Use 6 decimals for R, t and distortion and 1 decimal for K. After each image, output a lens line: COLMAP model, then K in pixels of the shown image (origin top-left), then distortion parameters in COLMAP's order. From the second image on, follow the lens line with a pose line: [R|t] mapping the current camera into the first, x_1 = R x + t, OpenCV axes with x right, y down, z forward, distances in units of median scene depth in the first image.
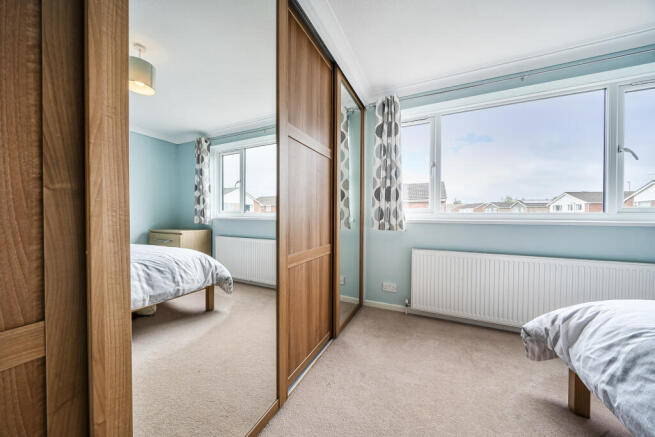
lens RADIAL K [[224.9, 0, 326.9], [0, 224.9, 219.6], [0, 0, 1]] dist [-0.000636, 0.000005]
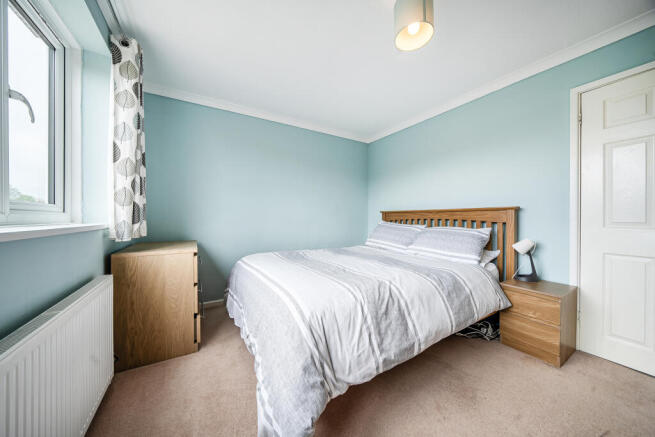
lens RADIAL K [[224.9, 0, 328.3], [0, 224.9, 217.9], [0, 0, 1]] dist [-0.000636, 0.000005]
pose [[-0.838968, -0.002323, 0.544177, 0.606378], [0.006085, 0.999888, 0.013650, -0.024903], [-0.544147, 0.014763, -0.838860, 1.606457]]
